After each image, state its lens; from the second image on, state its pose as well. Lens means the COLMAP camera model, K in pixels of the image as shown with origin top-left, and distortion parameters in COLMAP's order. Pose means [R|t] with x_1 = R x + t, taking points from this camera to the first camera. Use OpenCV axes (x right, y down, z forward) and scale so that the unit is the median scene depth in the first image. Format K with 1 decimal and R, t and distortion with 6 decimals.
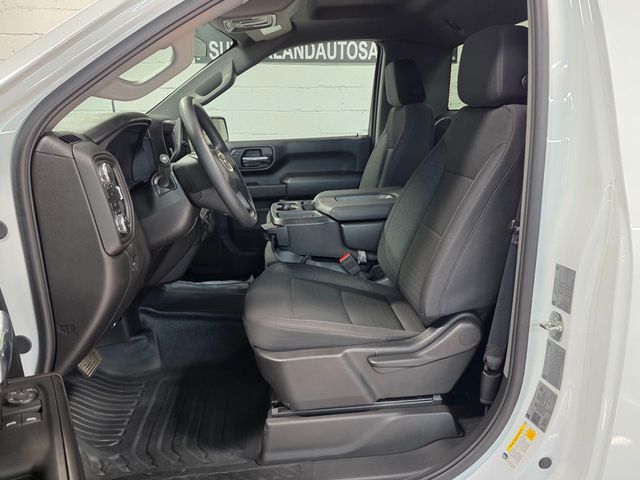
lens RADIAL K [[494.0, 0, 320.7], [0, 494.0, 243.0], [0, 0, 1]] dist [0.014505, -0.009143]
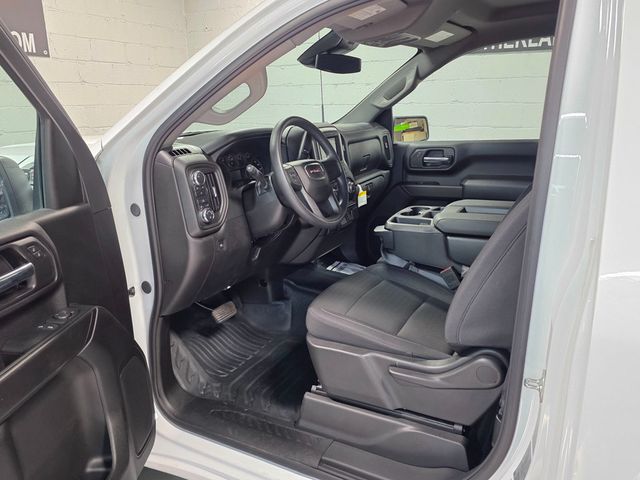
lens RADIAL K [[494.0, 0, 323.4], [0, 494.0, 238.4], [0, 0, 1]] dist [0.014505, -0.009143]
pose [[0.830992, 0.146742, -0.536581, 0.422493], [-0.131804, 0.989052, 0.066361, -0.075806], [0.540445, 0.015578, 0.841235, 0.019637]]
